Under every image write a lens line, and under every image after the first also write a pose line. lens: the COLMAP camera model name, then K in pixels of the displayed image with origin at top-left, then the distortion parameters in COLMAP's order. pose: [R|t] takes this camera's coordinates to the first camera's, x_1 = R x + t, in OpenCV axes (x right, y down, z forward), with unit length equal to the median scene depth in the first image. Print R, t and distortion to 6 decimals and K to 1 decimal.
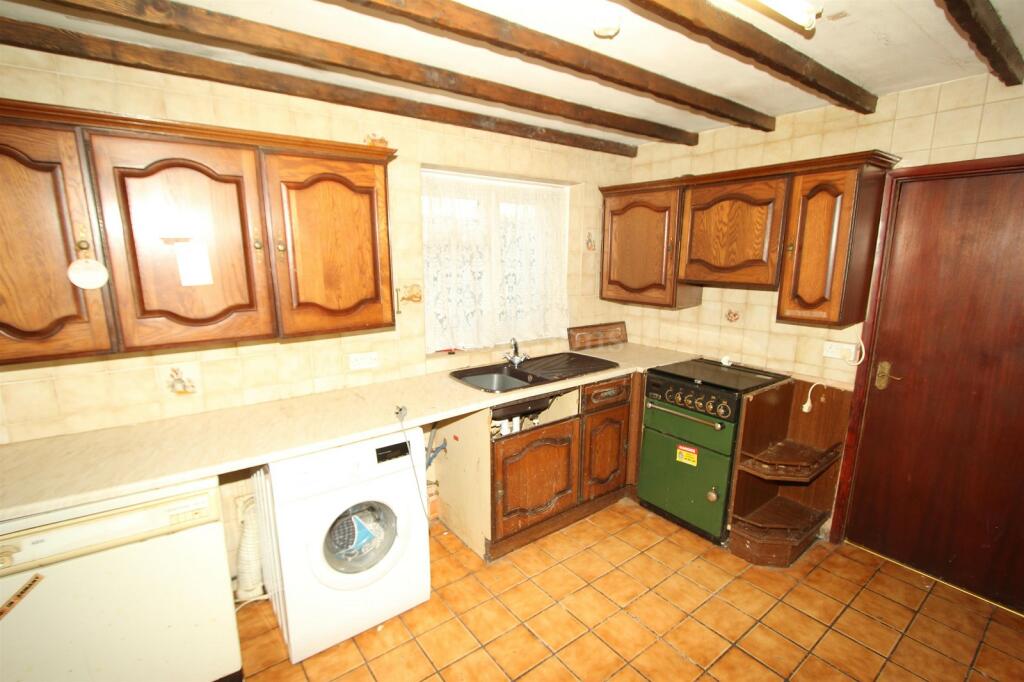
lens RADIAL K [[472.0, 0, 509.4], [0, 472.0, 349.6], [0, 0, 1]] dist [-0.022133, 0.004527]
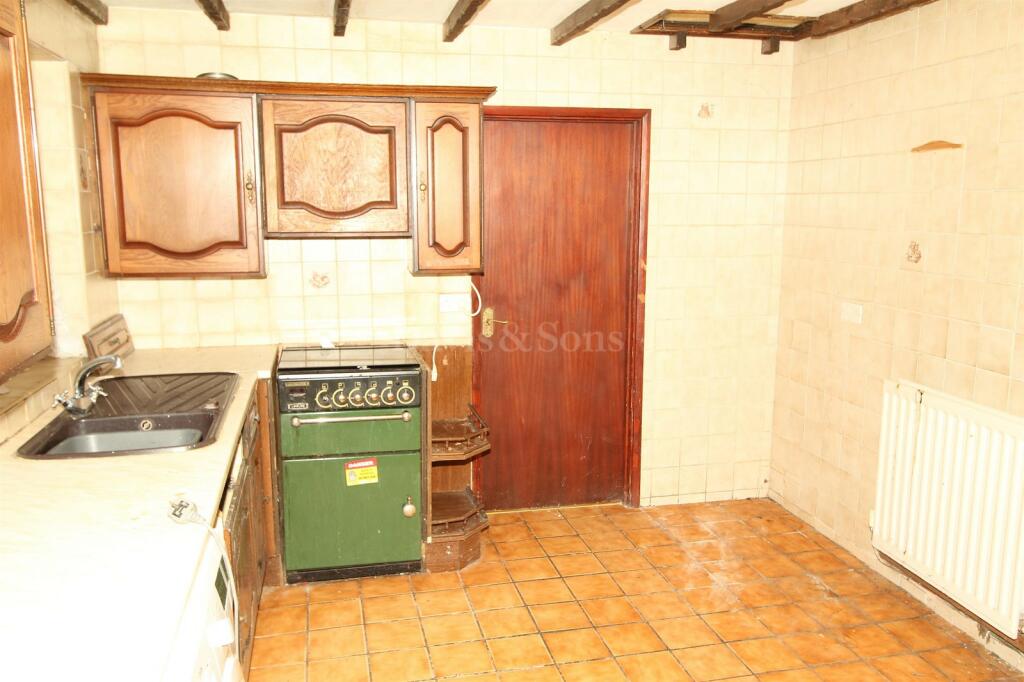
lens RADIAL K [[832.6, 0, 511.5], [0, 832.6, 343.1], [0, 0, 1]] dist [0.002984, 0.006952]
pose [[0.403149, -0.156979, 0.901570, -0.681798], [0.182049, 0.979244, 0.089098, -0.043856], [-0.896844, 0.128211, 0.423359, 0.240608]]
